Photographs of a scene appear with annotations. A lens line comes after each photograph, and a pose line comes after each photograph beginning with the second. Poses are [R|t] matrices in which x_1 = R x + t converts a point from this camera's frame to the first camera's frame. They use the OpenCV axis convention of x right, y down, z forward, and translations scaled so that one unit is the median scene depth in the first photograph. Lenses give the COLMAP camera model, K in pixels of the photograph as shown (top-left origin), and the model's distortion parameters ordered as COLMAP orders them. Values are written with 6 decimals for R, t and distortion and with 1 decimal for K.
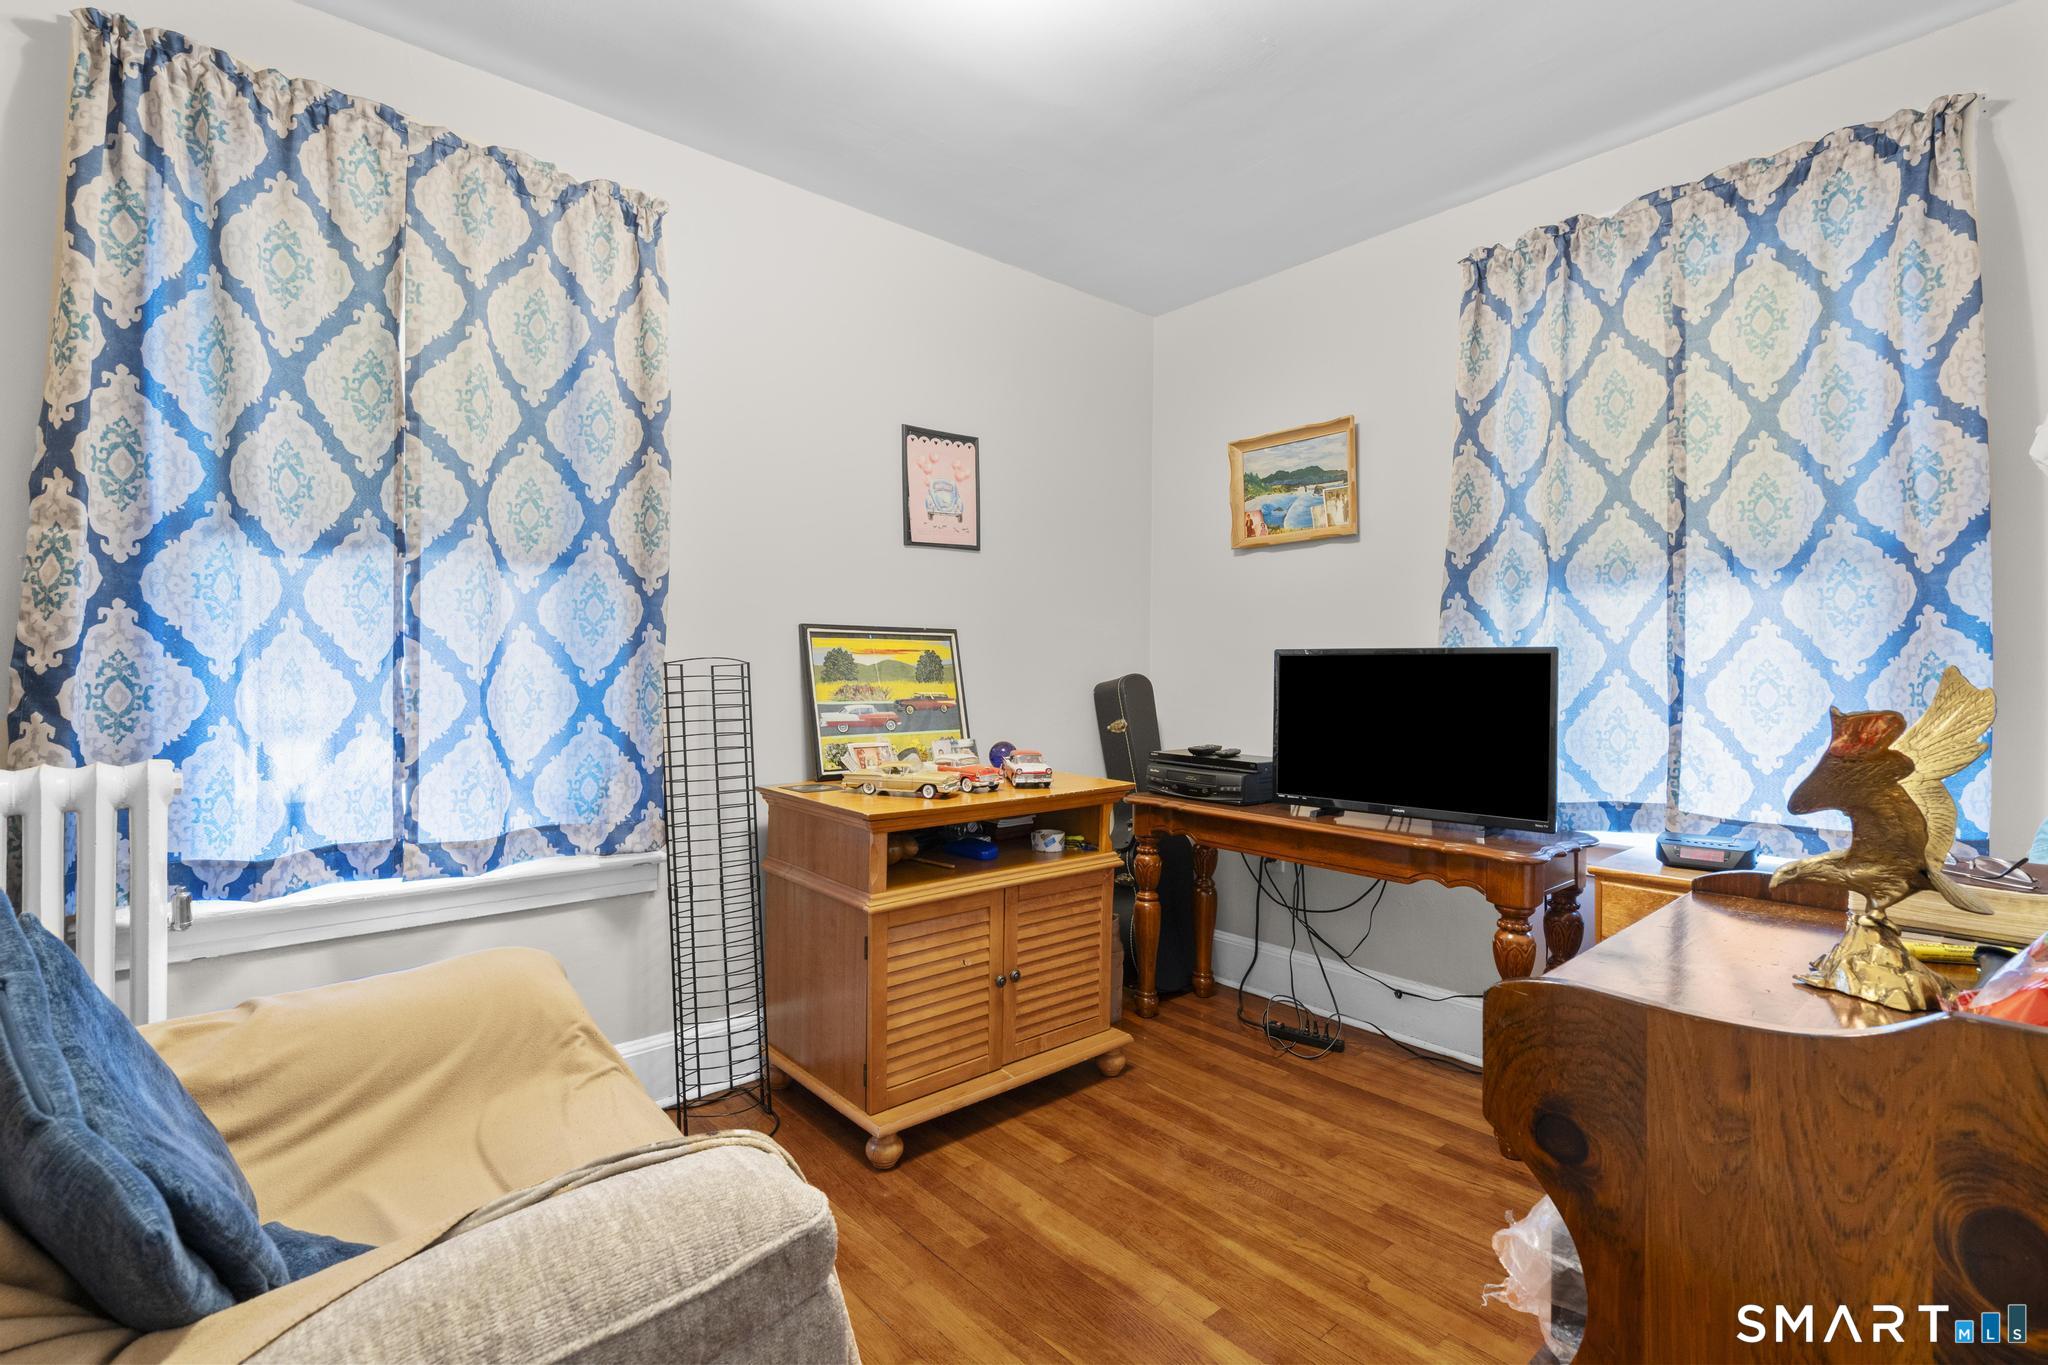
lens RADIAL K [[919.4, 0, 1023.6], [0, 919.4, 679.4], [0, 0, 1]] dist [0.001402, -0.000039]
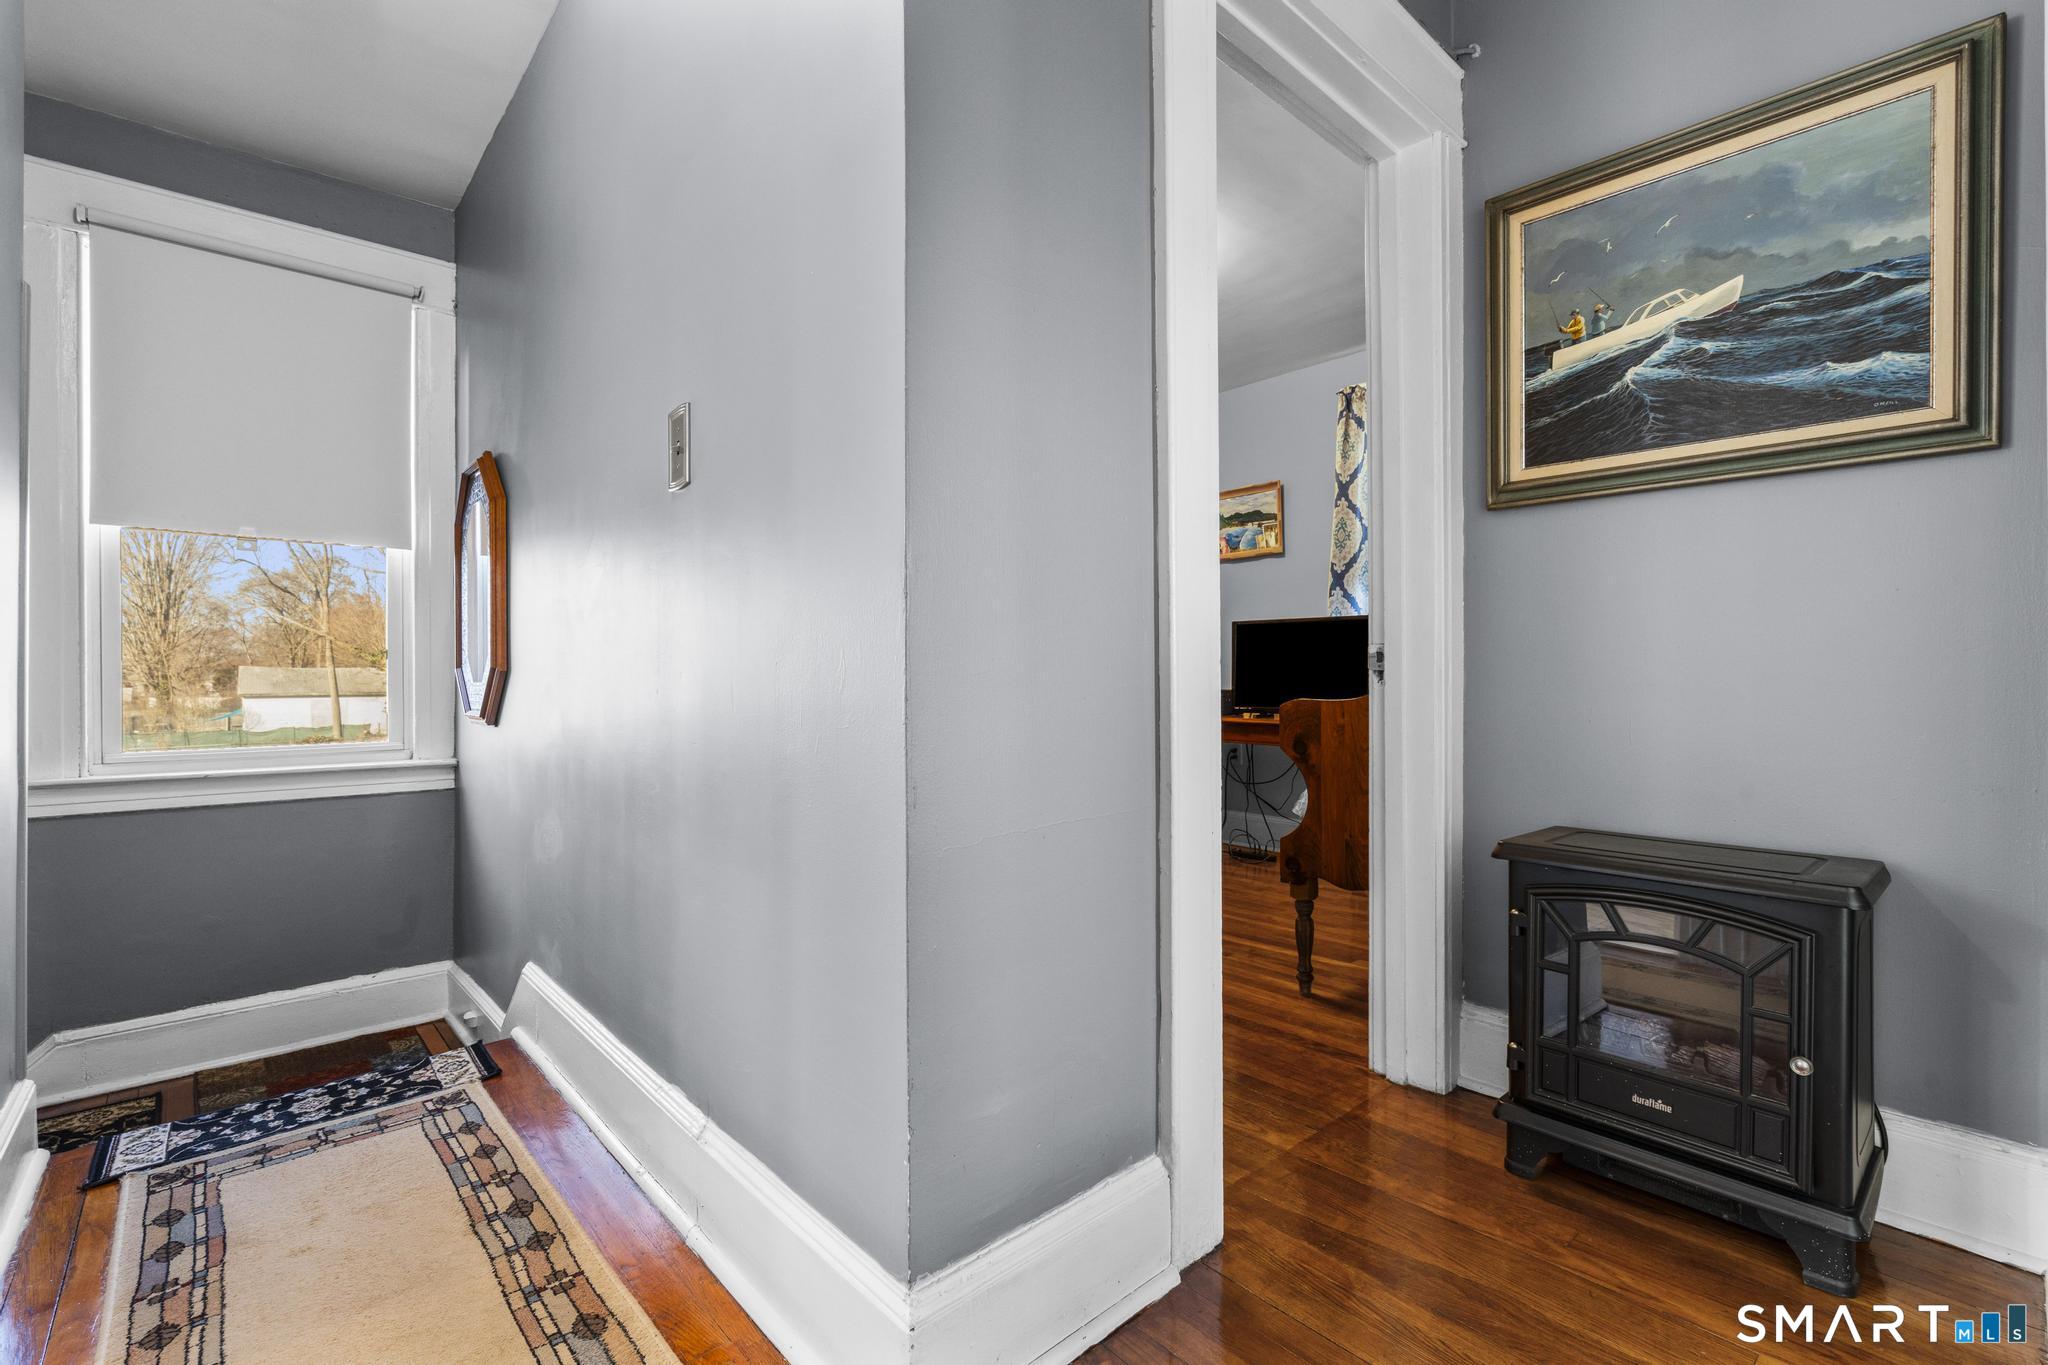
lens RADIAL K [[919.4, 0, 1023.5], [0, 919.4, 685.3], [0, 0, 1]] dist [0.001402, -0.000039]
pose [[0.999936, -0.006734, 0.009081, -0.114490], [0.006810, 0.999942, -0.008361, 0.088120], [-0.009024, 0.008423, 0.999924, -0.623625]]
